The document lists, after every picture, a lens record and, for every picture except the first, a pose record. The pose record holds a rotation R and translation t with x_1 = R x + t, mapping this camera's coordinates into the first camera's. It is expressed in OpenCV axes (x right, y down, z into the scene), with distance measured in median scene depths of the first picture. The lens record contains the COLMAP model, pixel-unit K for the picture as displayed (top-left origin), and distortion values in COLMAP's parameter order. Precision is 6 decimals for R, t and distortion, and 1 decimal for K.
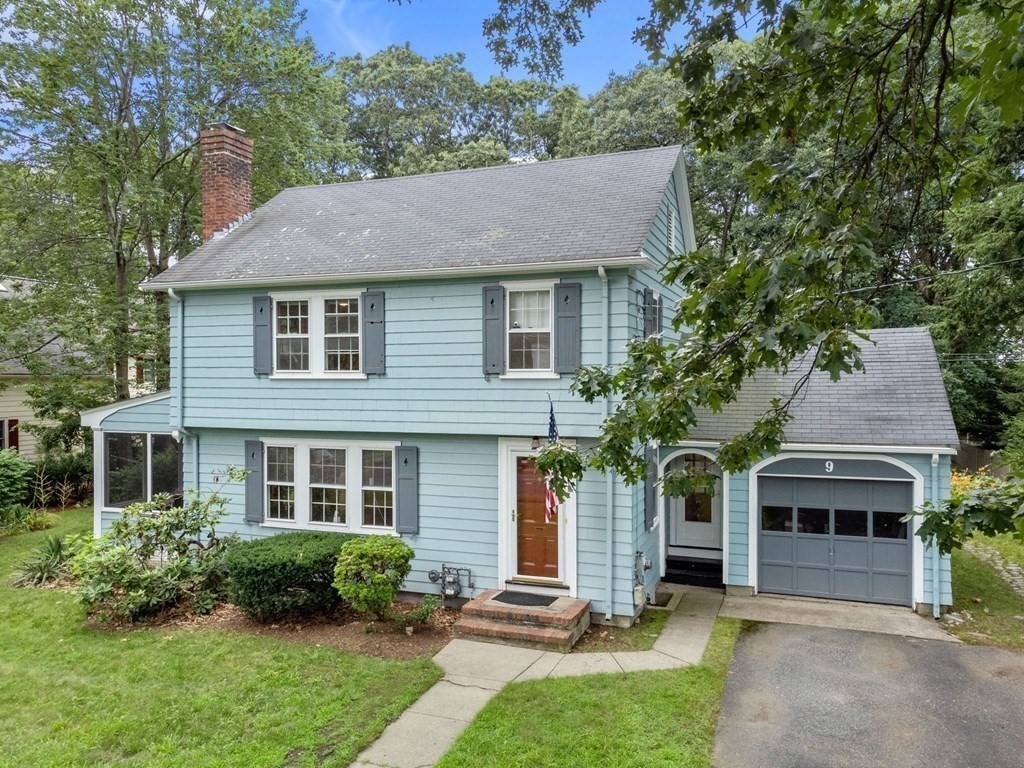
lens RADIAL K [[768.8, 0, 521.6], [0, 768.8, 414.8], [0, 0, 1]] dist [0.014658, 0.007731]
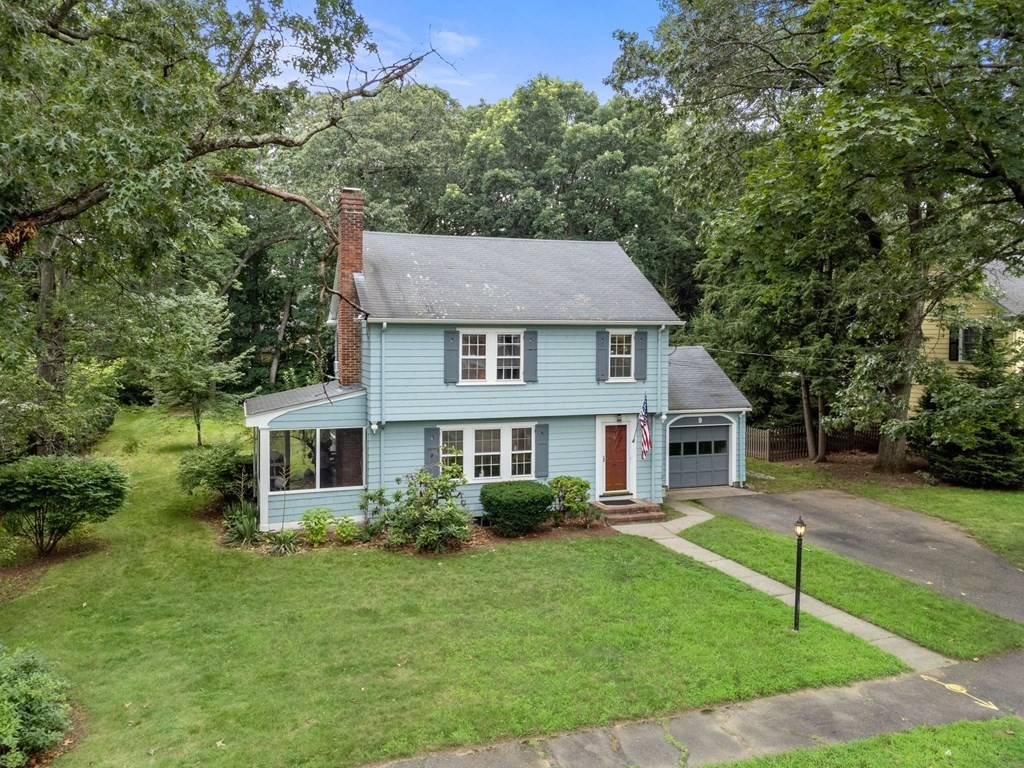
lens RADIAL K [[768.8, 0, 521.5], [0, 768.8, 400.0], [0, 0, 1]] dist [0.014658, 0.007731]
pose [[0.771222, -0.046775, 0.634845, -1.226184], [0.025619, 0.998769, 0.042467, -0.082184], [-0.636050, -0.016488, 0.771472, -0.241746]]
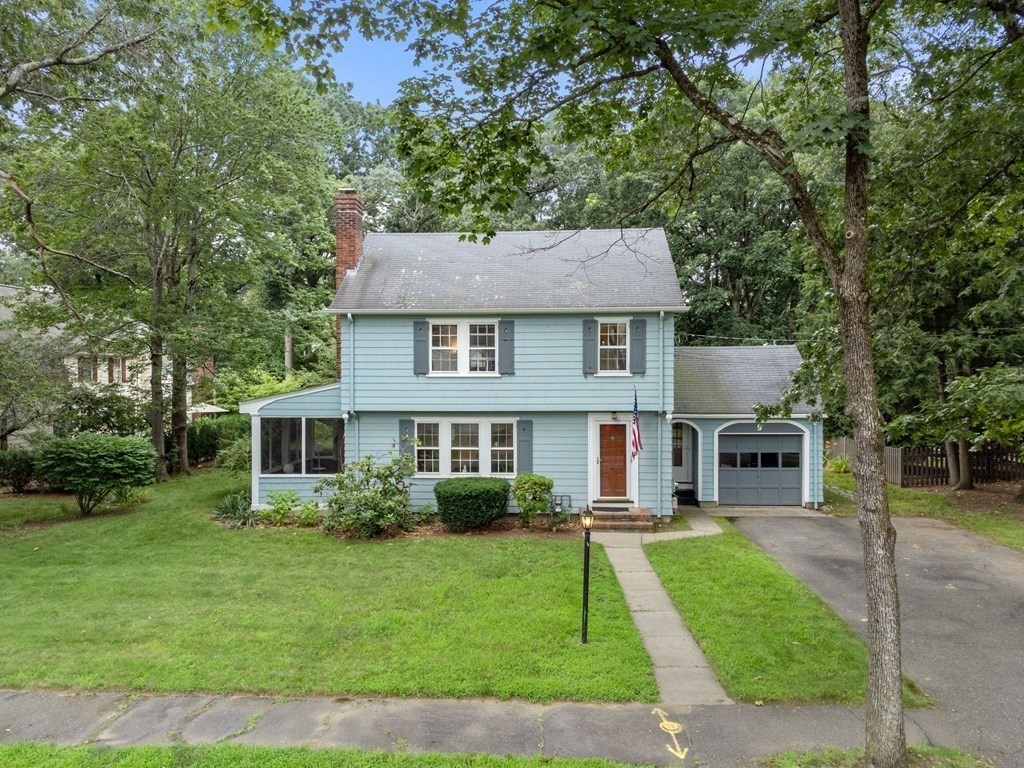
lens RADIAL K [[768.8, 0, 518.8], [0, 768.8, 416.1], [0, 0, 1]] dist [0.014658, 0.007731]
pose [[0.955658, -0.017733, 0.293944, -0.616458], [0.015456, 0.999830, 0.010070, 0.017190], [-0.294073, -0.005080, 0.955770, -0.480685]]
